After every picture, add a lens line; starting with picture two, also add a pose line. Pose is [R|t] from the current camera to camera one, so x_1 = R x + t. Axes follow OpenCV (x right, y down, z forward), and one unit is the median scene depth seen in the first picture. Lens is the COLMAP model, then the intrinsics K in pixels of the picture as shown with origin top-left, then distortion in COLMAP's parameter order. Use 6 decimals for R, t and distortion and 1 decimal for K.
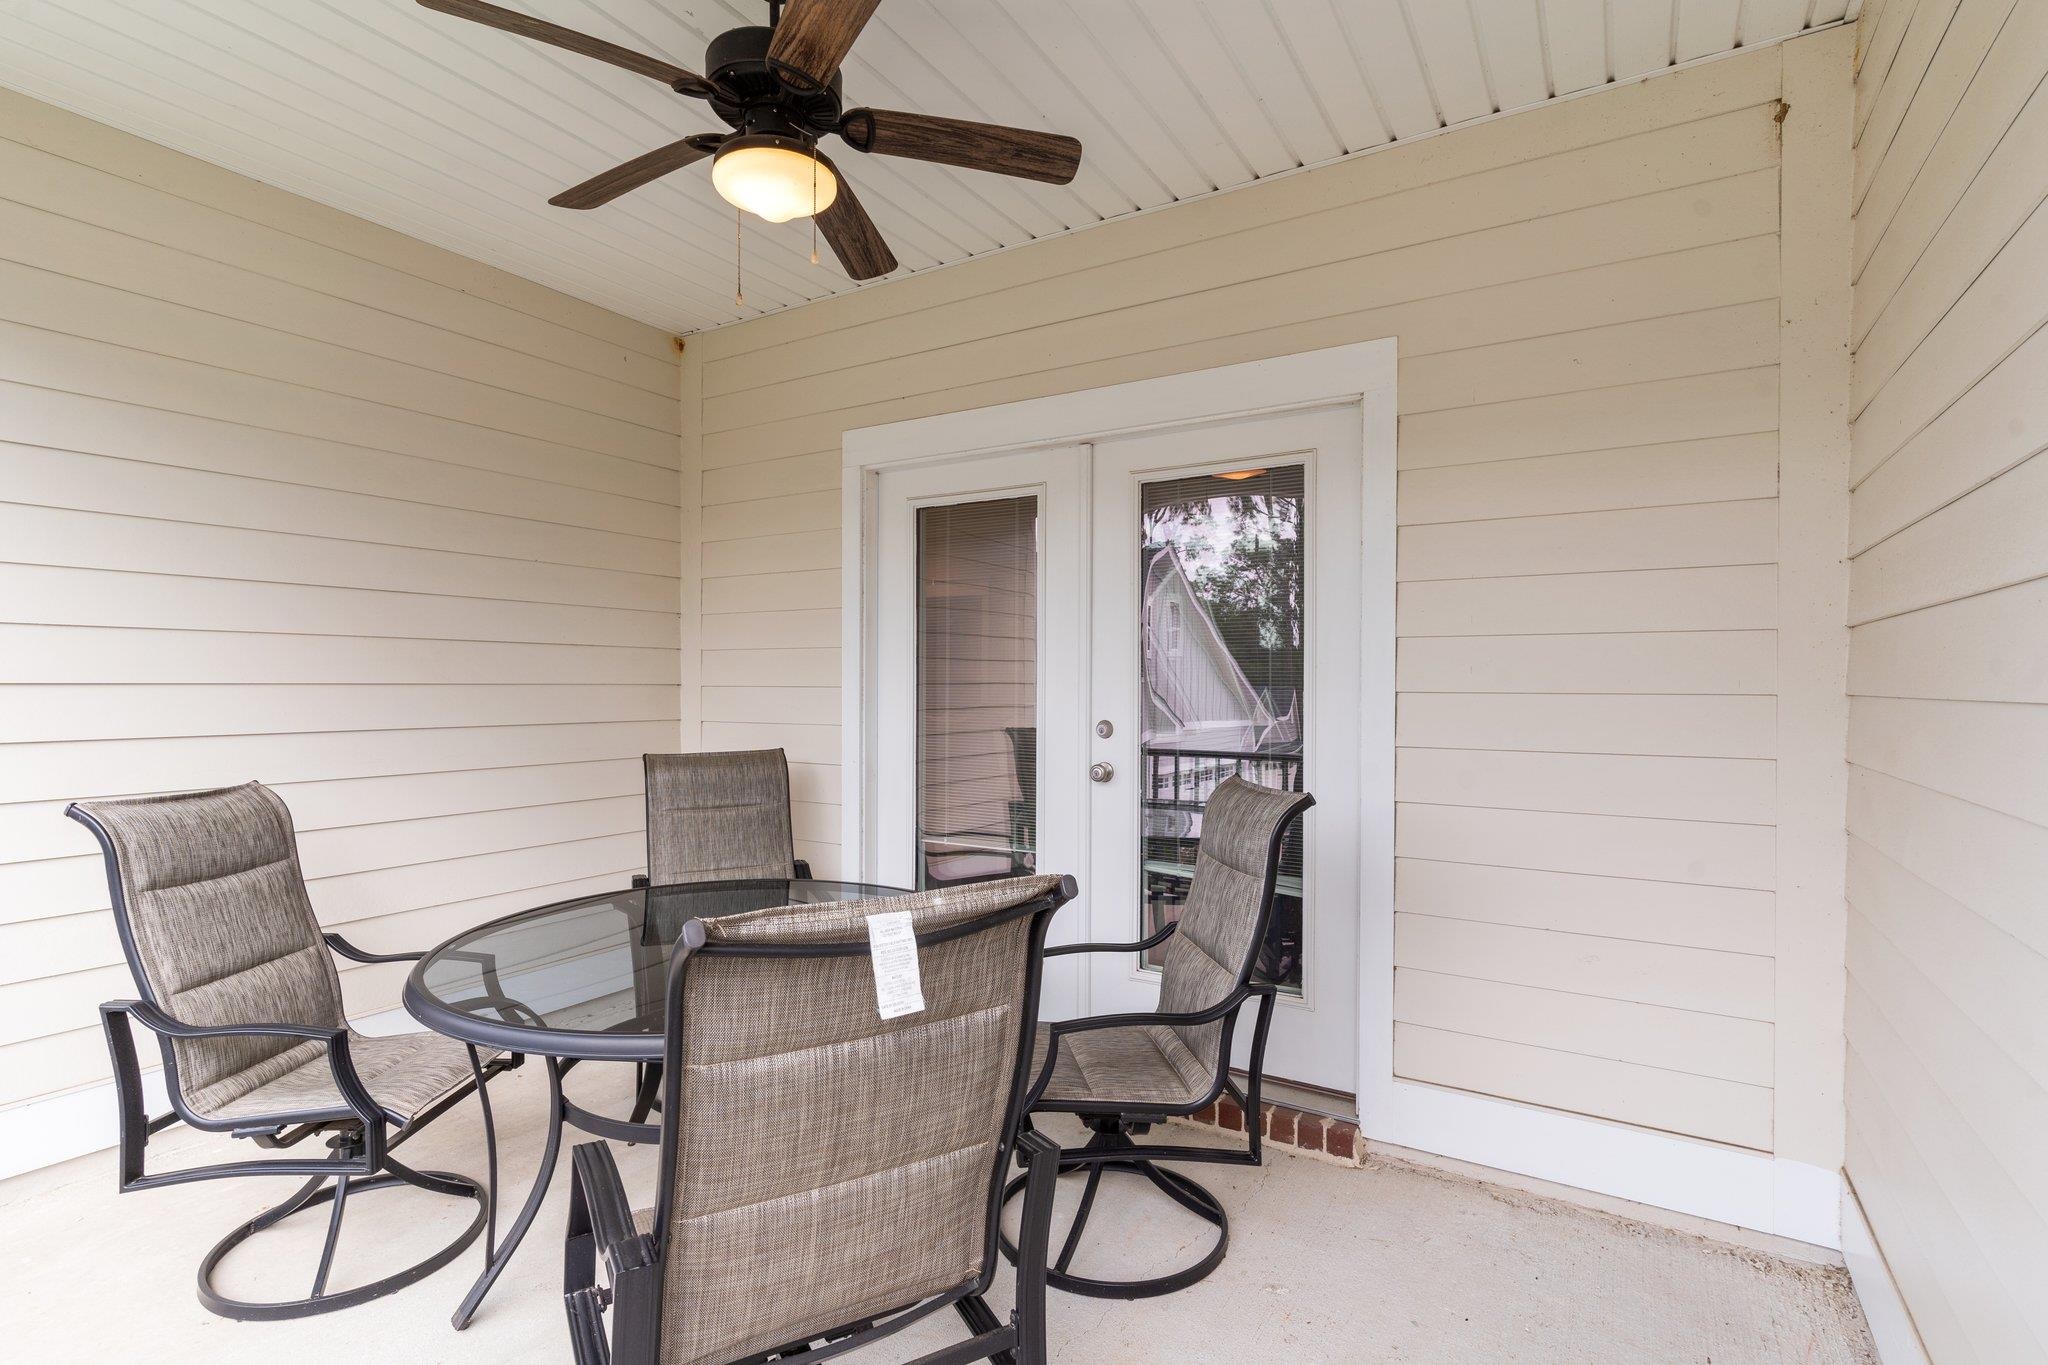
lens RADIAL K [[984.3, 0, 1018.4], [0, 984.3, 674.6], [0, 0, 1]] dist [0.000577, 0.000292]
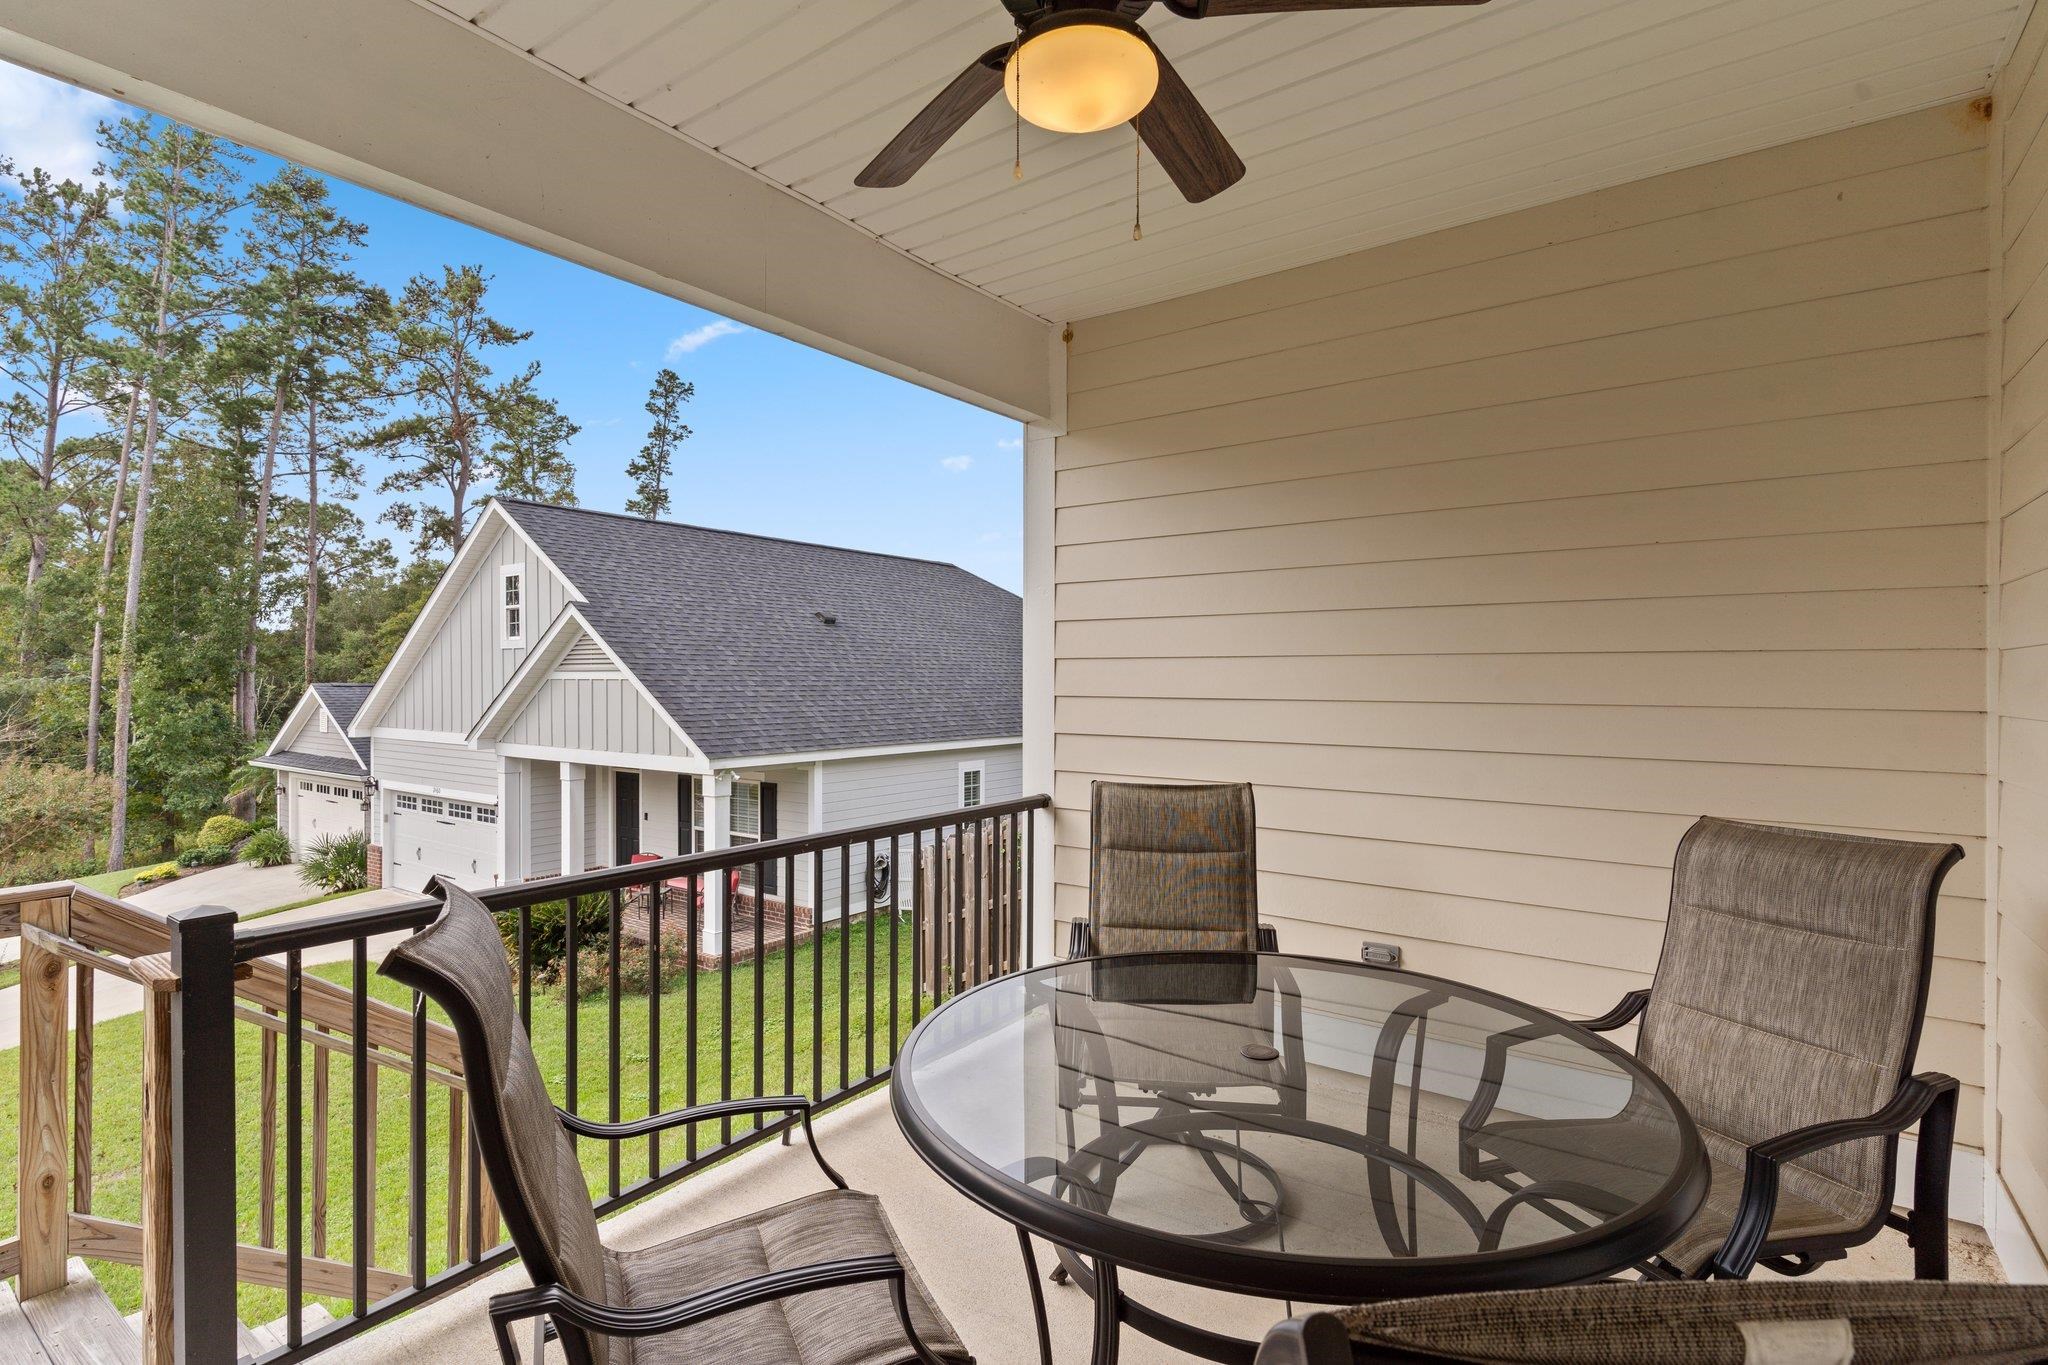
lens RADIAL K [[984.3, 0, 1018.4], [0, 984.3, 674.6], [0, 0, 1]] dist [0.000577, 0.000292]
pose [[-0.072603, -0.004995, -0.997348, 0.446244], [0.006765, 0.999962, -0.005501, -0.018161], [0.997338, -0.007147, -0.072566, 0.835351]]
